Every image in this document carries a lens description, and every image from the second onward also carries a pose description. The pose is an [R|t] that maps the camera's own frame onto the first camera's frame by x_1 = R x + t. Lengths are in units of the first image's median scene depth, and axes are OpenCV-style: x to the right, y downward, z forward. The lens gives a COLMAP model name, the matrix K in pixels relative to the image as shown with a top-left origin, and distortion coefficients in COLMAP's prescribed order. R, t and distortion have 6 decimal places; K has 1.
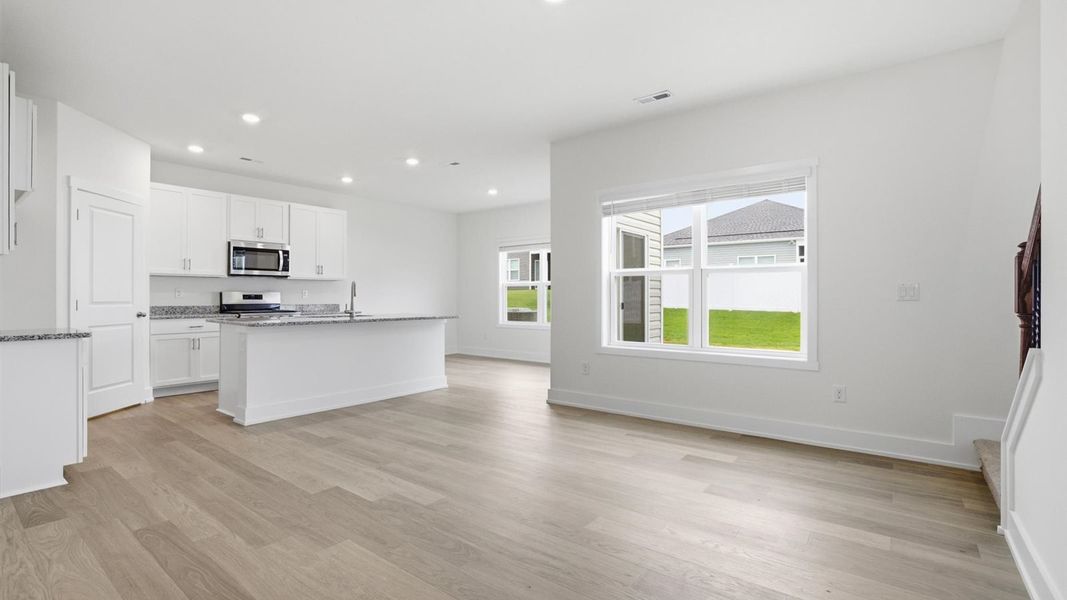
lens RADIAL K [[486.2, 0, 530.6], [0, 486.2, 295.9], [0, 0, 1]] dist [-0.049791, 0.022604]
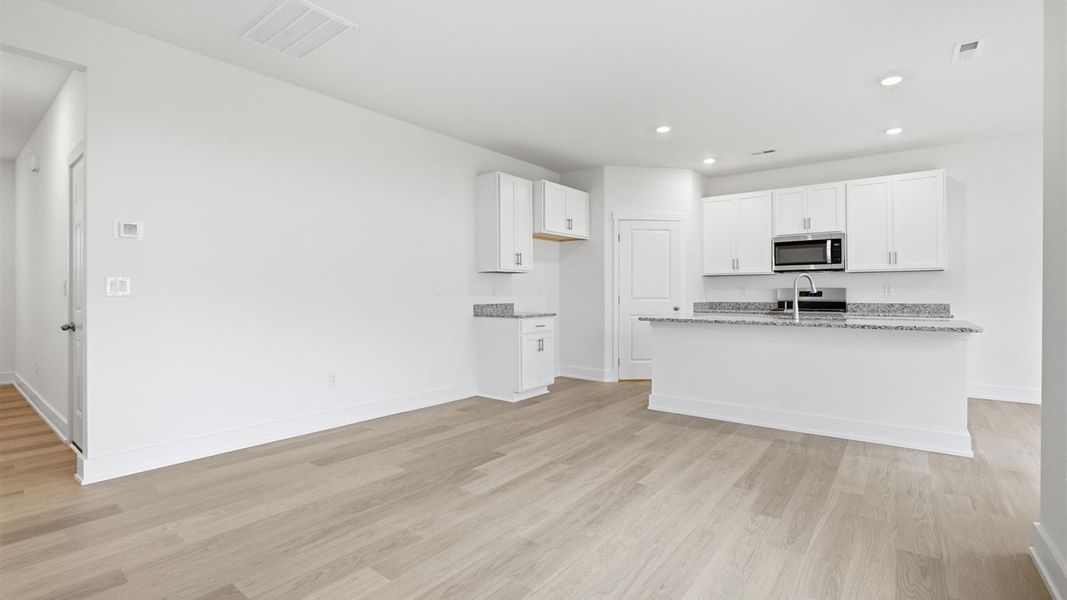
lens RADIAL K [[486.2, 0, 530.6], [0, 486.2, 295.9], [0, 0, 1]] dist [-0.049791, 0.022604]
pose [[-0.004944, 0.002944, -0.999983, 0.591536], [0.002733, 0.999992, 0.002930, 0.003274], [0.999984, -0.002718, -0.004952, 0.808168]]
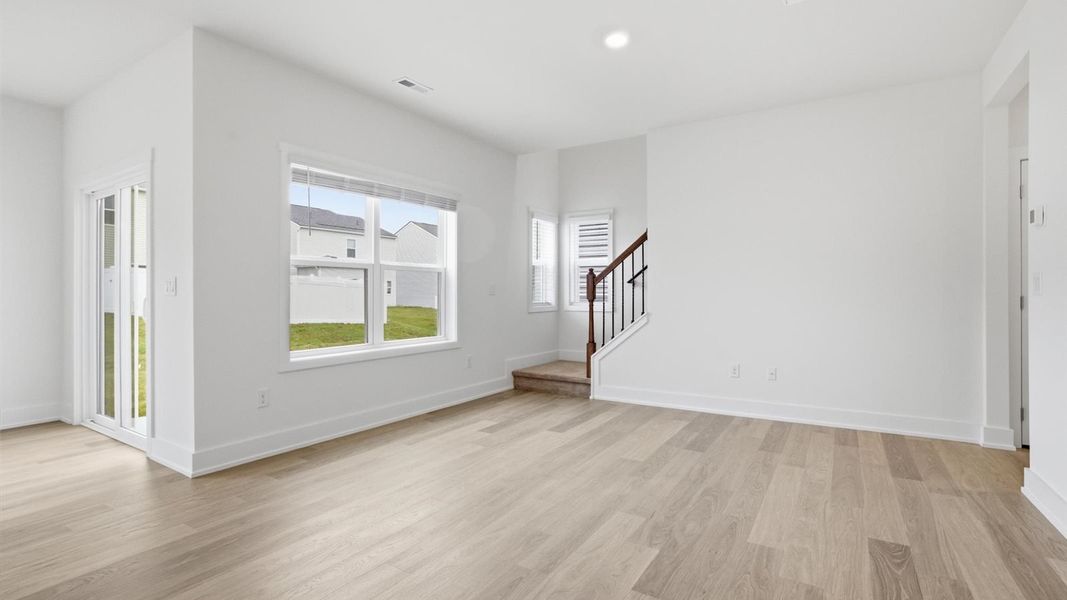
lens RADIAL K [[501.6, 0, 526.5], [0, 501.6, 292.5], [0, 0, 1]] dist [-0.021864, 0.000589]
pose [[-0.088967, -0.000705, 0.996034, -0.797374], [0.000402, 1.000000, 0.000744, 0.000509], [-0.996035, 0.000467, -0.088966, 0.910114]]
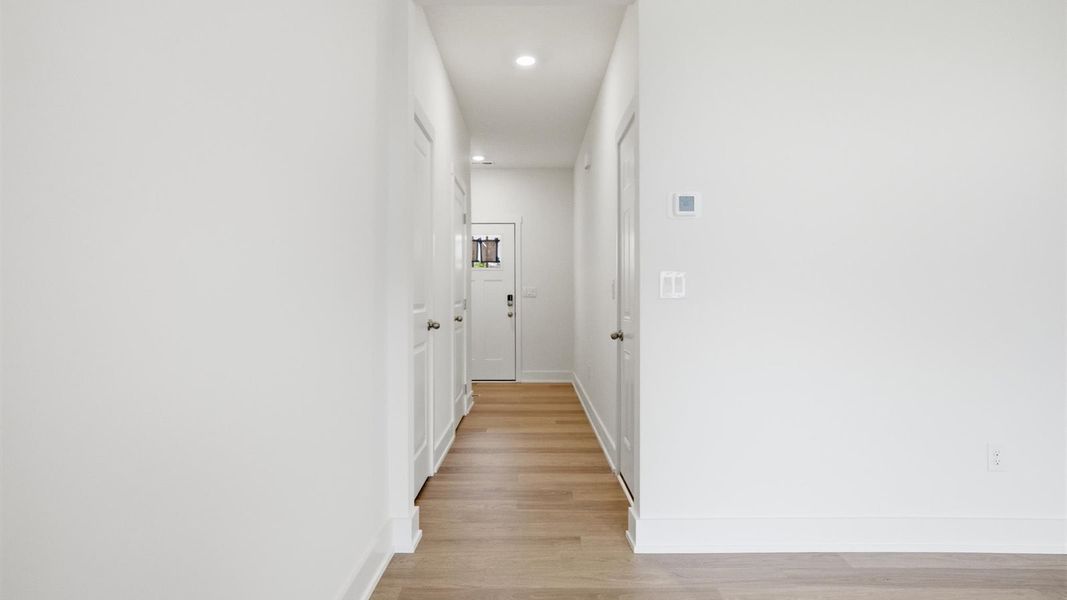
lens RADIAL K [[577.1, 0, 522.0], [0, 577.1, 297.7], [0, 0, 1]] dist [0.000323, 0.000921]
pose [[-0.796380, 0.001766, -0.604794, 0.370806], [0.002980, 0.999995, -0.001003, 0.003196], [0.604789, -0.002601, -0.796381, 0.563281]]
